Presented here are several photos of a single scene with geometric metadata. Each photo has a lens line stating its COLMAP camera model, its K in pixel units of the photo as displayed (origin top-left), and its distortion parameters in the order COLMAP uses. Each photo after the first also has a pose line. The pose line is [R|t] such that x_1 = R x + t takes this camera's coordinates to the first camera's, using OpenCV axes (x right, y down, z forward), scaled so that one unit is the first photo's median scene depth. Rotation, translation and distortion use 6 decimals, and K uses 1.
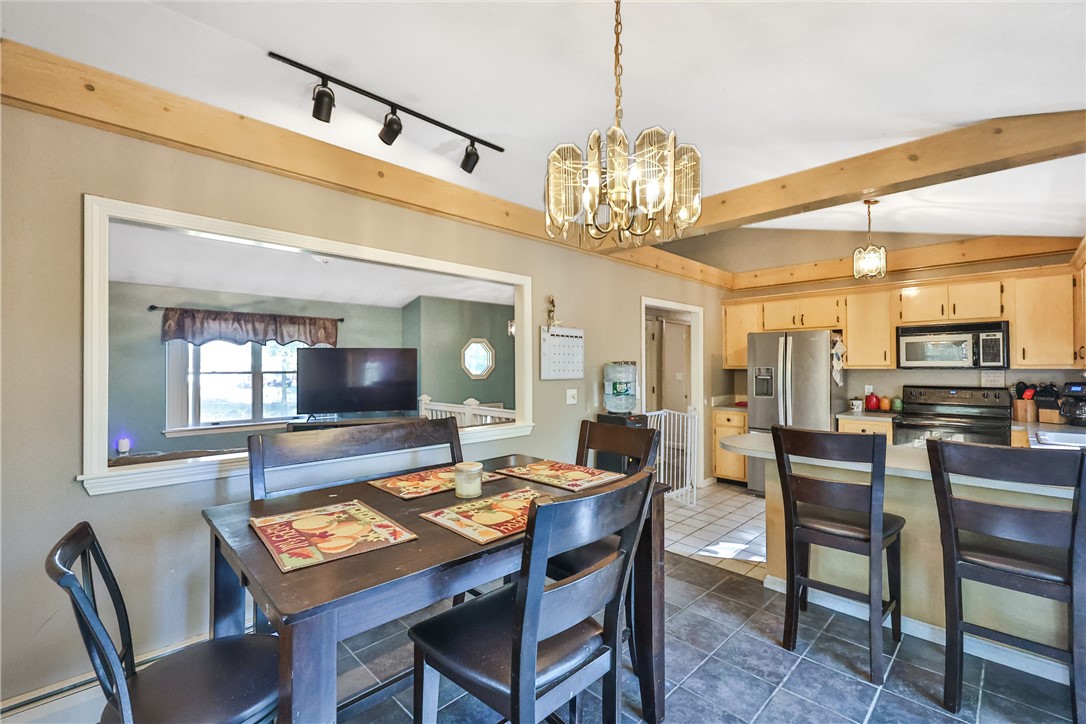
lens RADIAL K [[457.2, 0, 543.0], [0, 457.2, 362.0], [0, 0, 1]] dist [-0.000614, -0.000182]
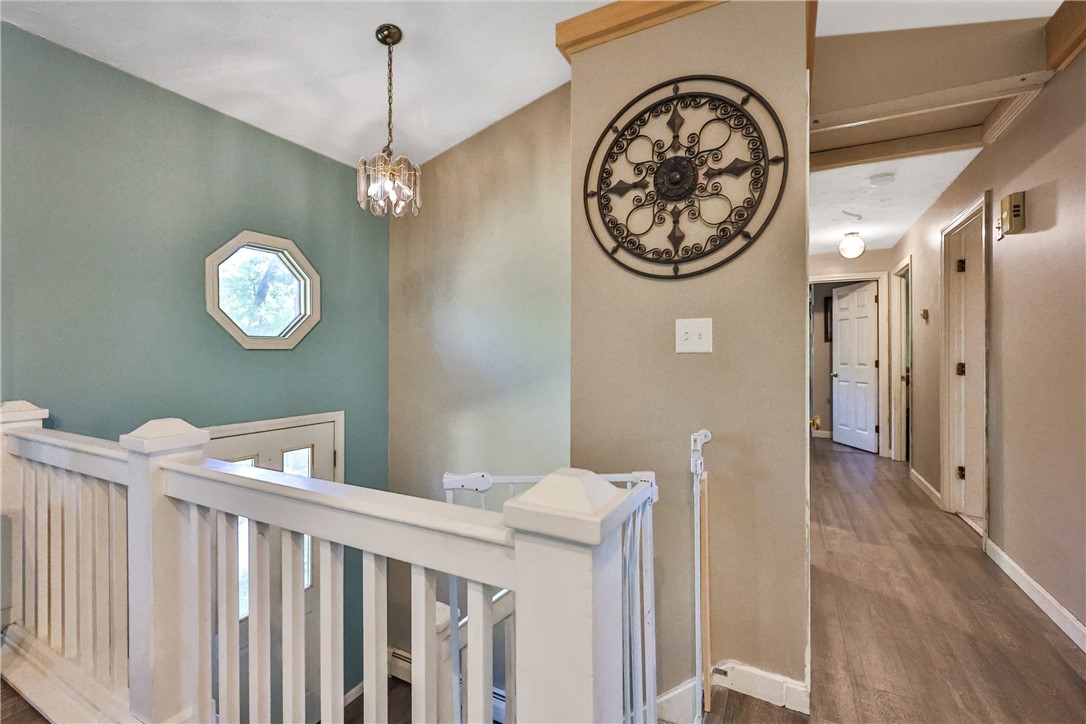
lens RADIAL K [[465.6, 0, 538.2], [0, 465.6, 353.2], [0, 0, 1]] dist [0.000825, -0.000071]
pose [[0.958017, 0.001968, 0.286705, -0.056065], [-0.003601, 0.999980, 0.005169, 0.048310], [-0.286690, -0.005985, 0.958005, 0.753138]]
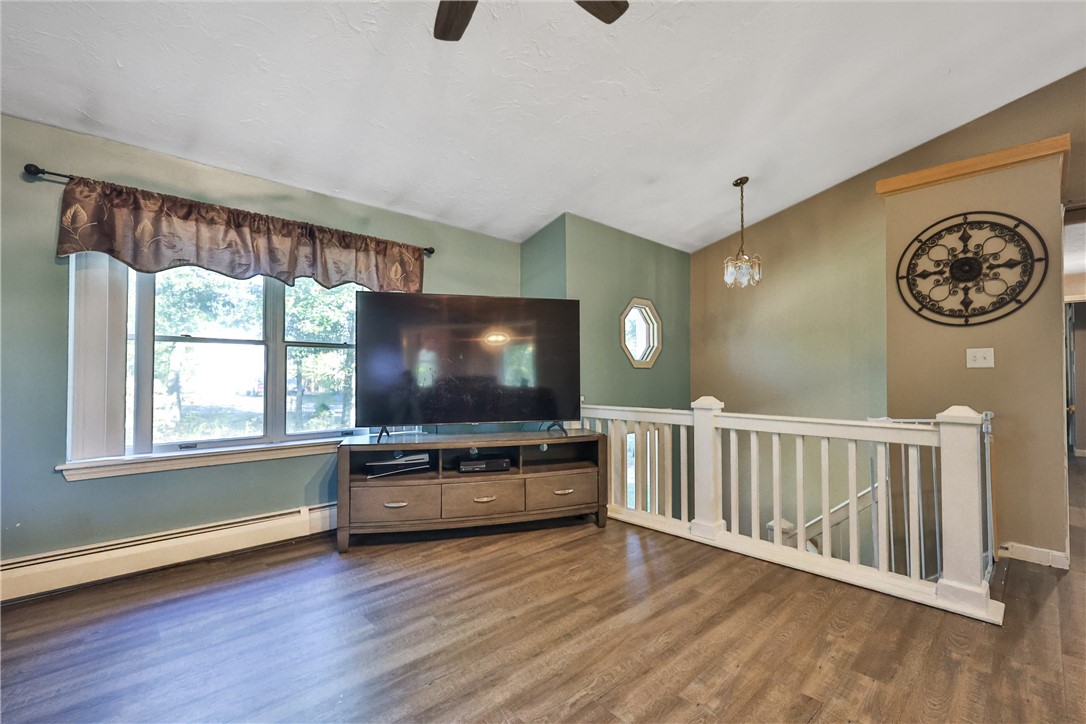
lens RADIAL K [[467.2, 0, 545.3], [0, 467.2, 367.4], [0, 0, 1]] dist [0.000334, 0.000222]
pose [[0.999759, 0.003304, -0.021684, -0.322957], [-0.003518, 0.999945, -0.009855, 0.054564], [0.021650, 0.009929, 0.999716, 0.502281]]
